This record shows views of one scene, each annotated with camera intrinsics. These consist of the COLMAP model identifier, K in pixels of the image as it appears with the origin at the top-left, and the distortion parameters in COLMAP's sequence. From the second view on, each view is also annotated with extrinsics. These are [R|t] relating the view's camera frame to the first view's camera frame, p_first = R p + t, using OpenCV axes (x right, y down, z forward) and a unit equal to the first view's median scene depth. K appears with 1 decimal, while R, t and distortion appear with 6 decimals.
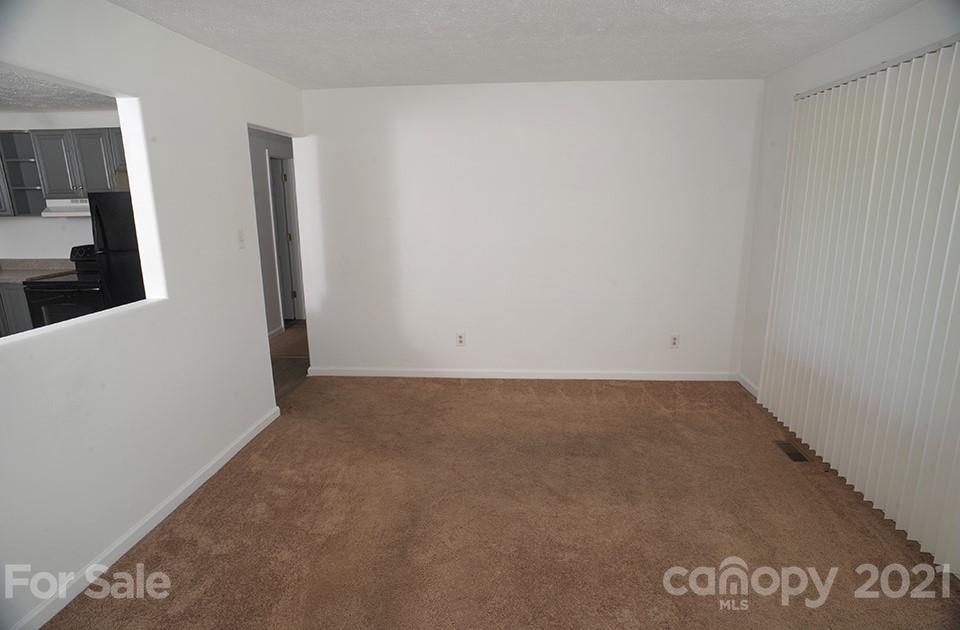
lens RADIAL K [[547.8, 0, 485.1], [0, 547.8, 317.3], [0, 0, 1]] dist [-0.100247, 0.071179]
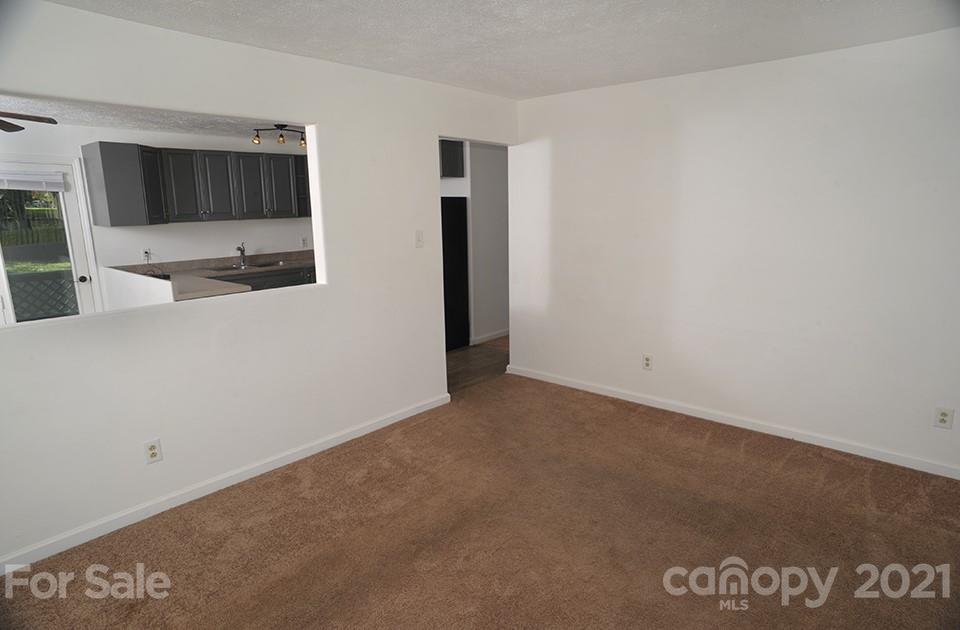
lens RADIAL K [[547.8, 0, 485.1], [0, 547.8, 317.3], [0, 0, 1]] dist [-0.100247, 0.071179]
pose [[0.796445, 0.120742, -0.592534, 0.301274], [-0.126706, 0.991433, 0.031717, -0.031064], [0.591287, 0.049817, 0.804921, 0.140561]]
